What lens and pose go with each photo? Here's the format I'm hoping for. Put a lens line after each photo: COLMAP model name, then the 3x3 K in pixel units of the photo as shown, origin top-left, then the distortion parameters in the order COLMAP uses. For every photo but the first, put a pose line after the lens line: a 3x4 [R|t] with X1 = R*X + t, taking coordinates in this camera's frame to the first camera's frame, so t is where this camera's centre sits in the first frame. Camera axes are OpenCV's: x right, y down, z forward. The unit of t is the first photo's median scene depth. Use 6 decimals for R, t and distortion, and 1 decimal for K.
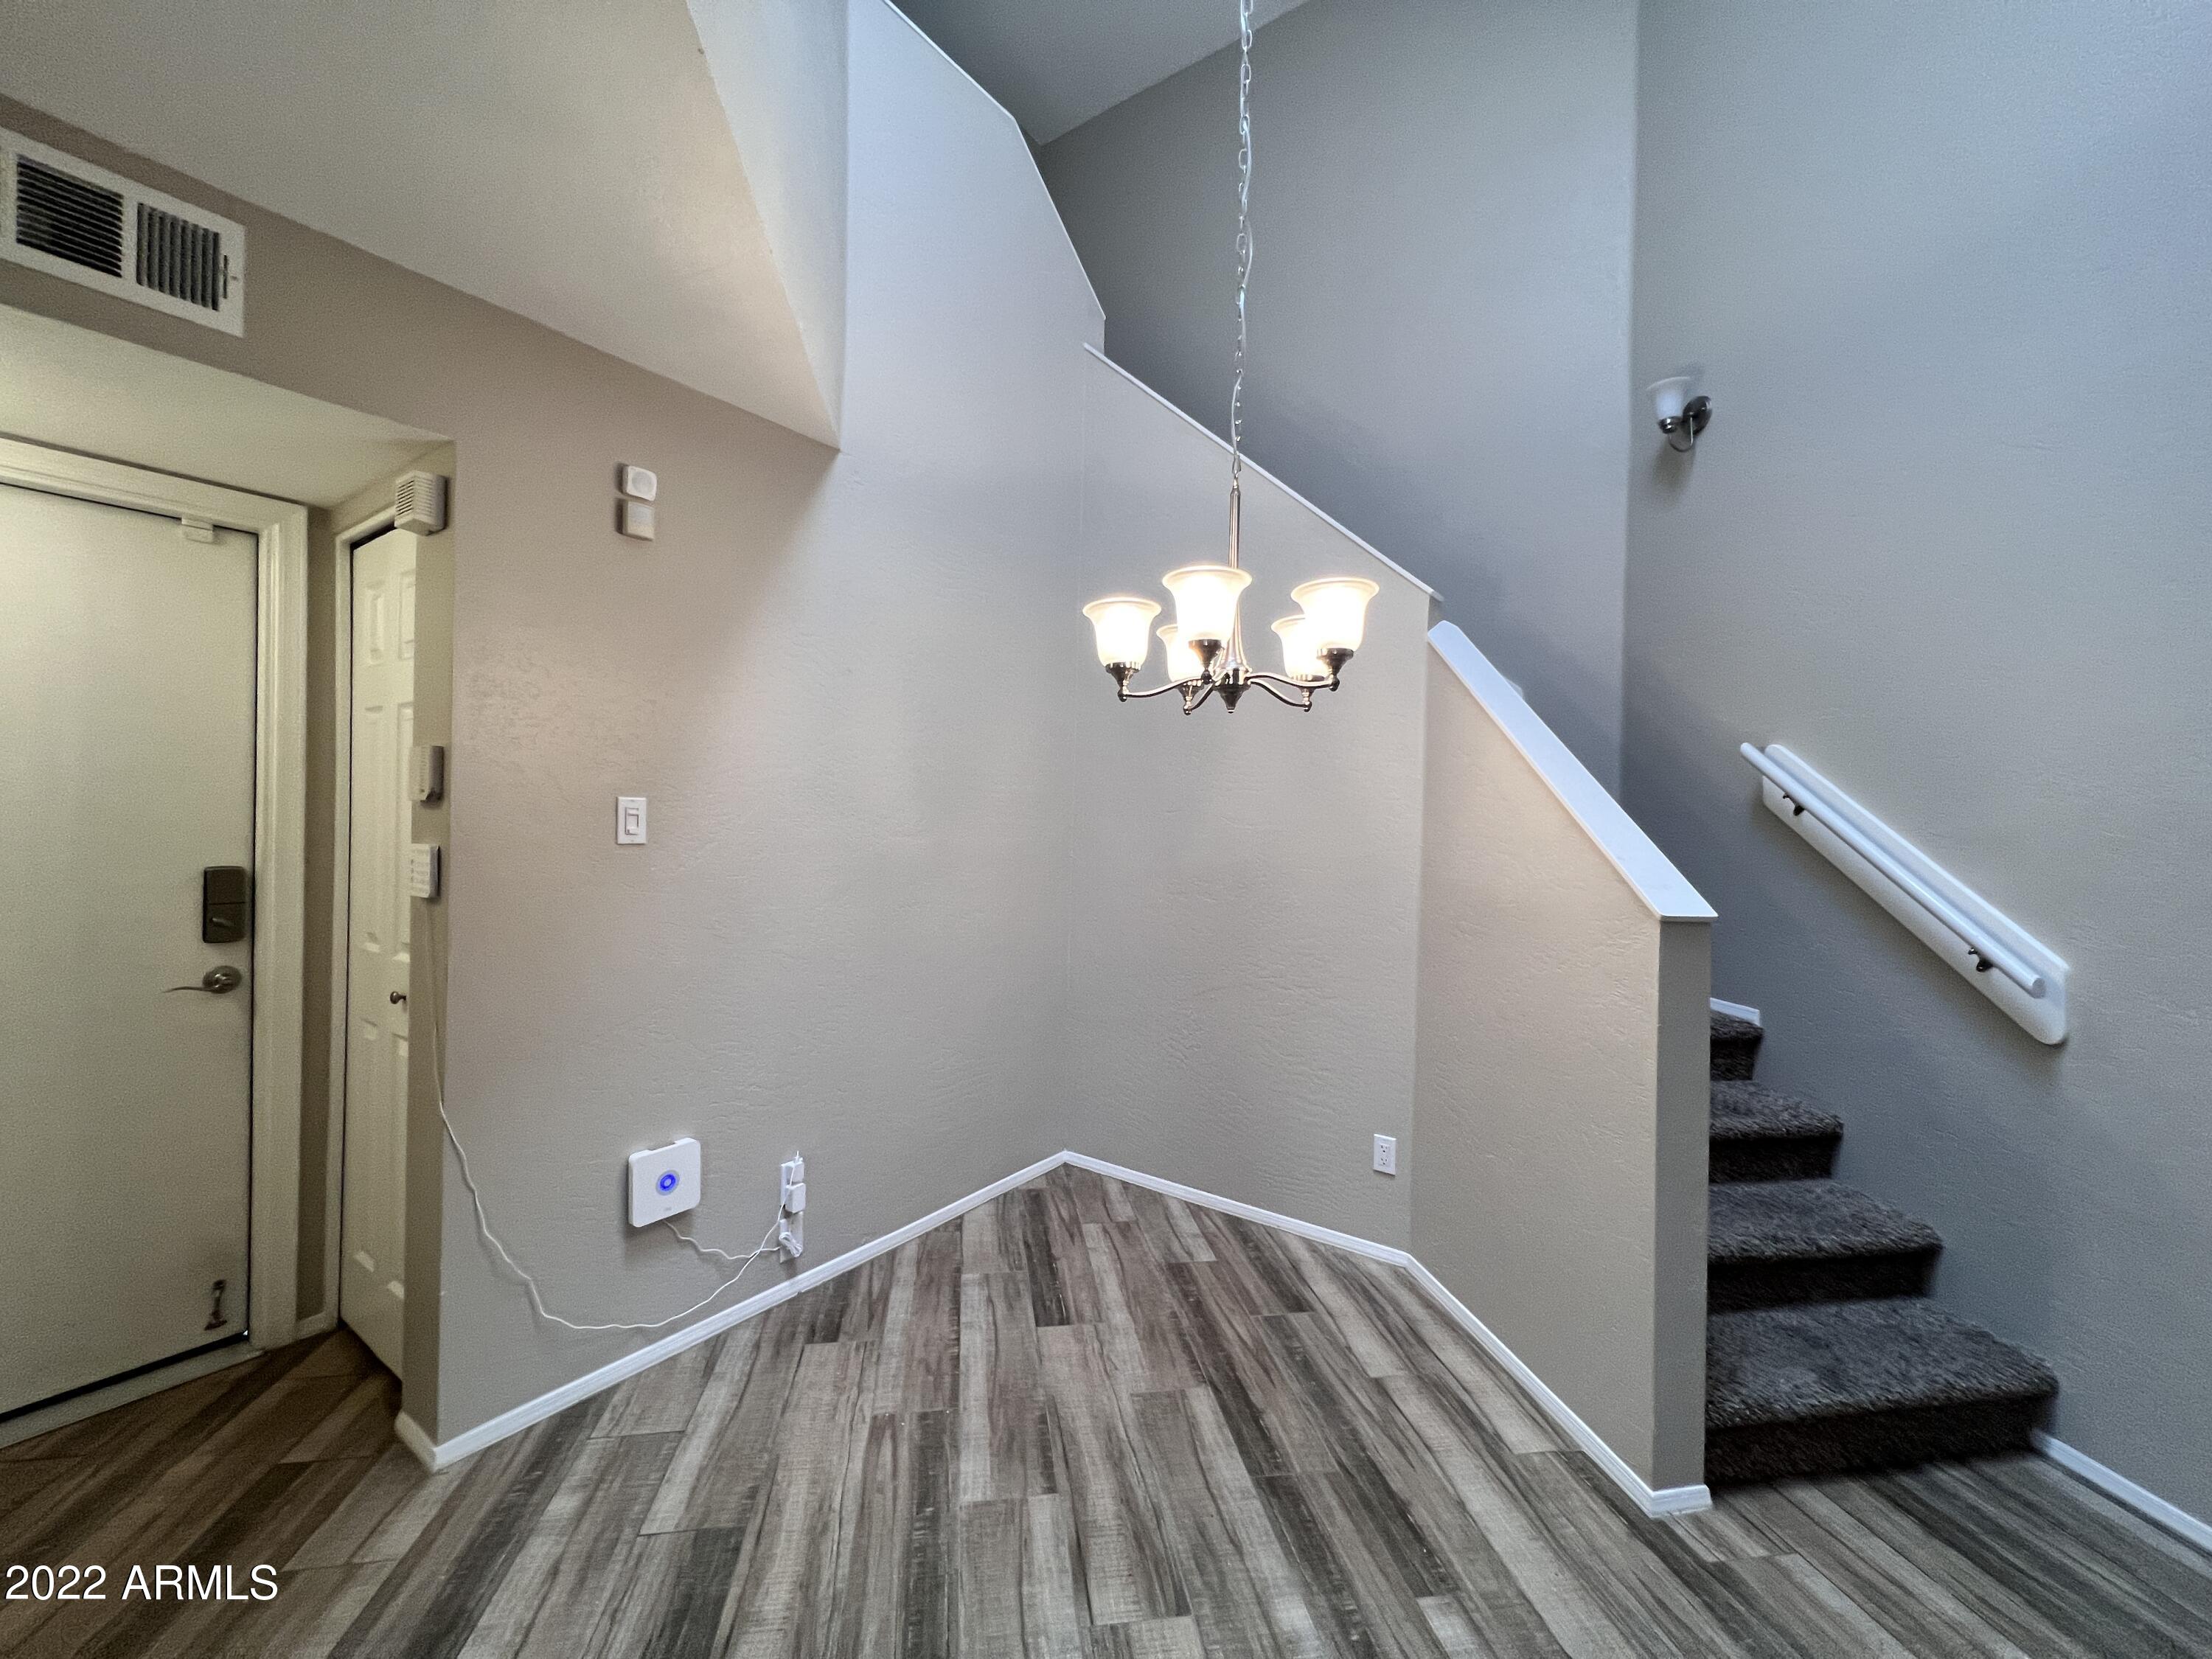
lens RADIAL K [[887.4, 0, 1097.8], [0, 887.4, 824.2], [0, 0, 1]] dist [-0.001496, 0.001355]
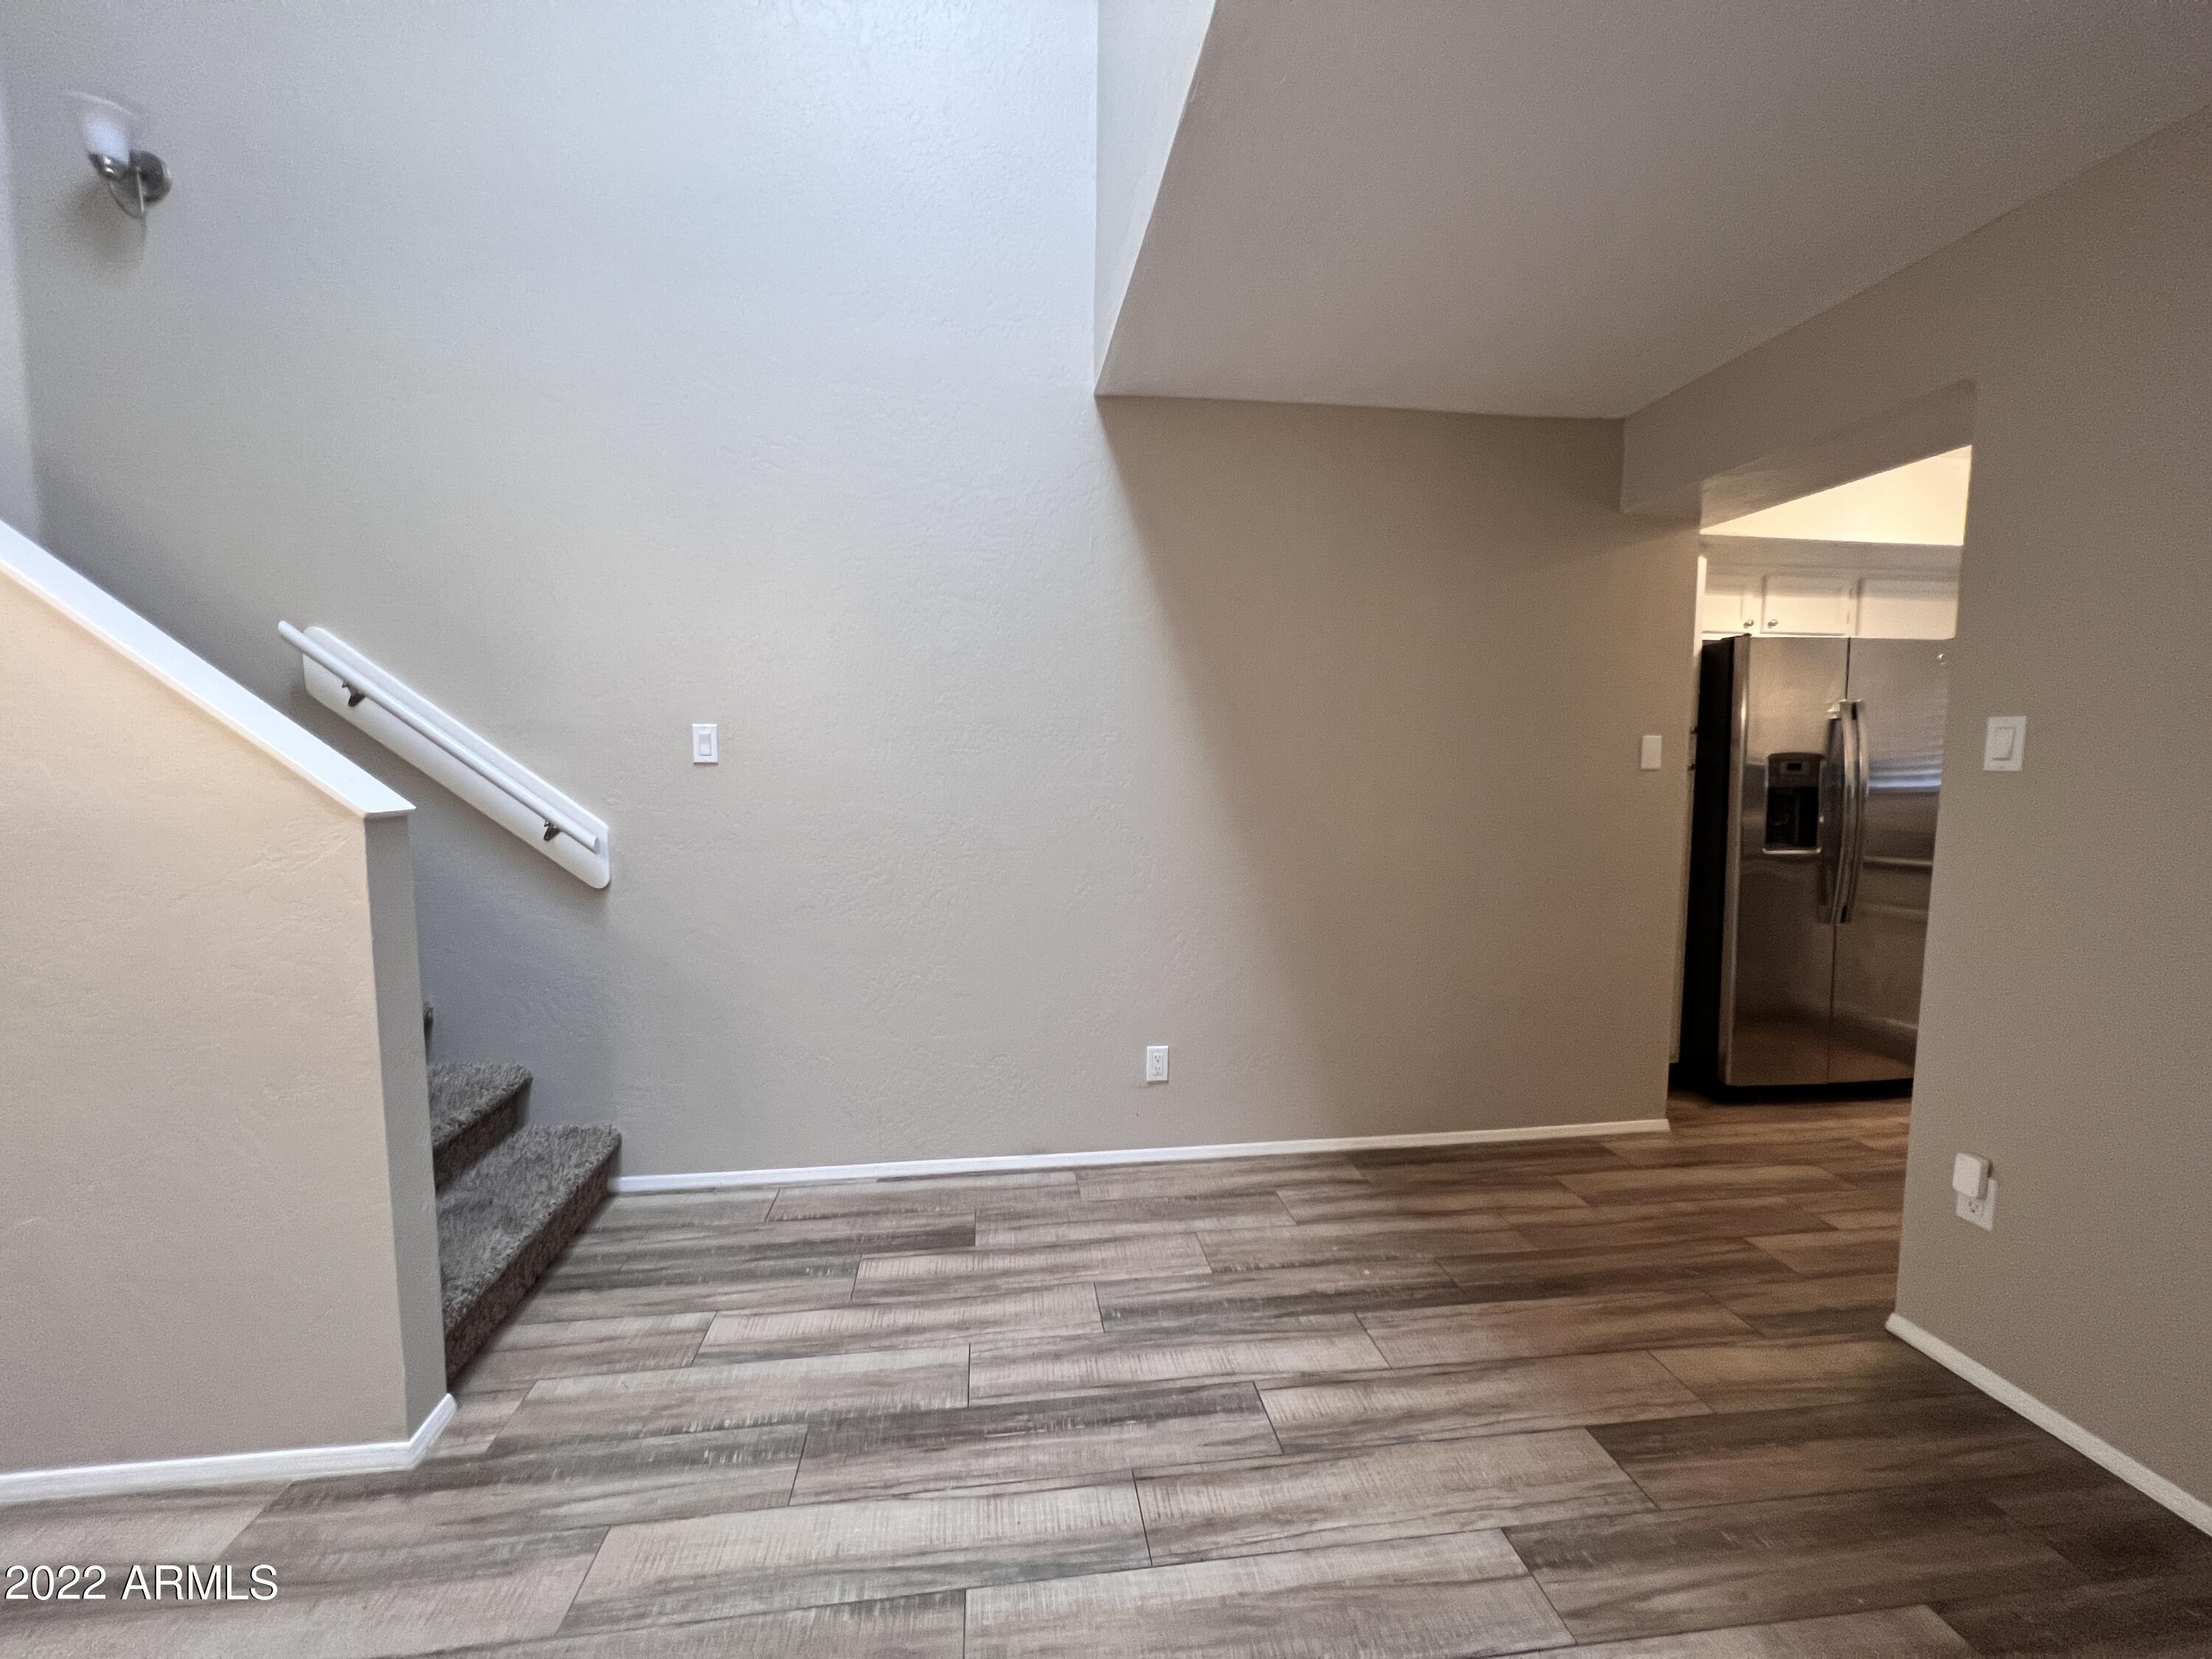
lens RADIAL K [[887.4, 0, 1097.3], [0, 887.4, 826.7], [0, 0, 1]] dist [-0.001496, 0.001355]
pose [[0.034853, -0.105245, 0.993835, -0.181903], [0.001548, 0.994444, 0.105256, 0.025541], [-0.999391, -0.002130, 0.034823, 0.245957]]
